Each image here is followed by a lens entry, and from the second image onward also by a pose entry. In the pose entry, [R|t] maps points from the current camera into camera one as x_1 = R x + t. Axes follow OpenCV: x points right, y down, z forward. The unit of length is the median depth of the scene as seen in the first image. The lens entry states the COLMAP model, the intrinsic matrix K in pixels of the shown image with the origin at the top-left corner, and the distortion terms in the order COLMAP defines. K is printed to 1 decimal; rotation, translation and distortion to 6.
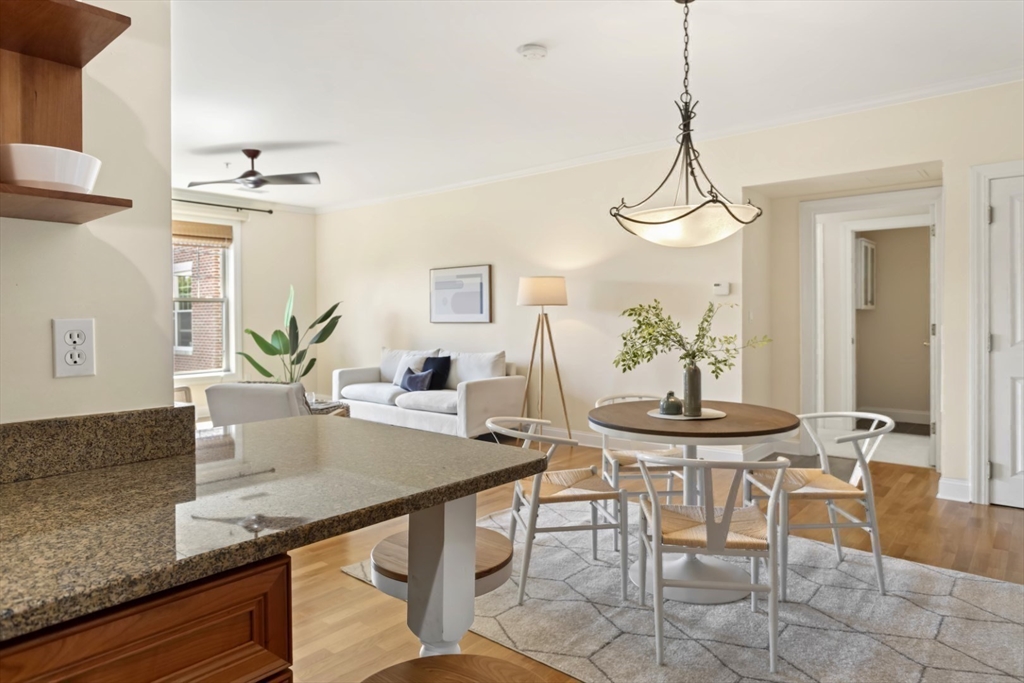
lens RADIAL K [[626.5, 0, 513.9], [0, 626.5, 323.8], [0, 0, 1]] dist [-0.007047, -0.001982]
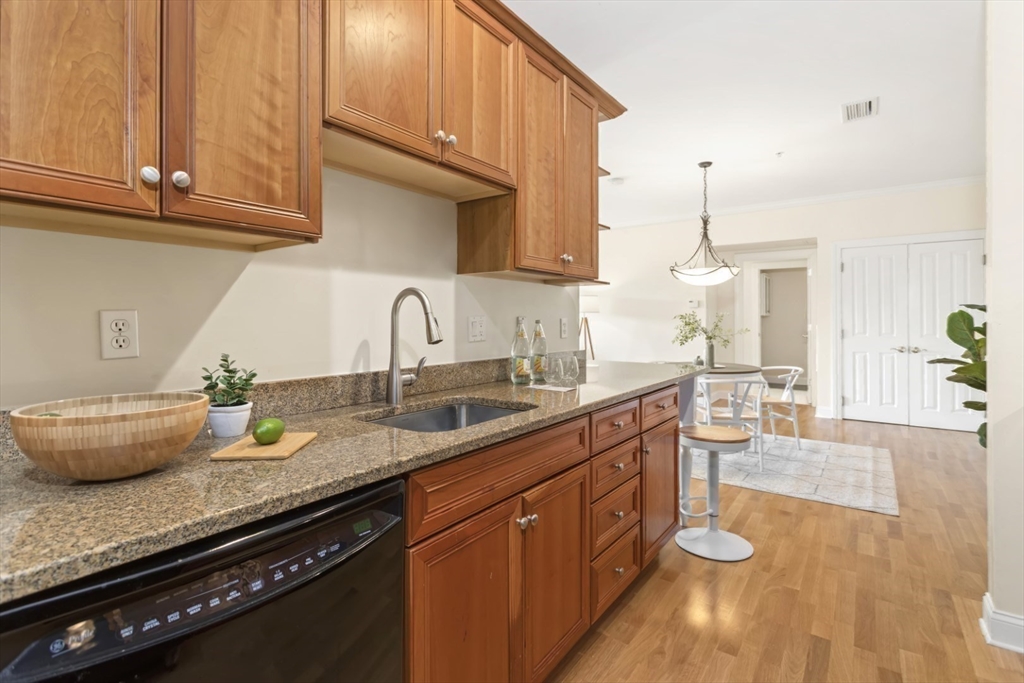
lens RADIAL K [[487.7, 0, 516.0], [0, 487.7, 318.7], [0, 0, 1]] dist [0.000821, 0.000361]
pose [[0.996593, 0.004090, 0.082378, -0.478919], [-0.002914, 0.999892, -0.014394, 0.010975], [-0.082428, 0.014105, 0.996497, -0.550635]]
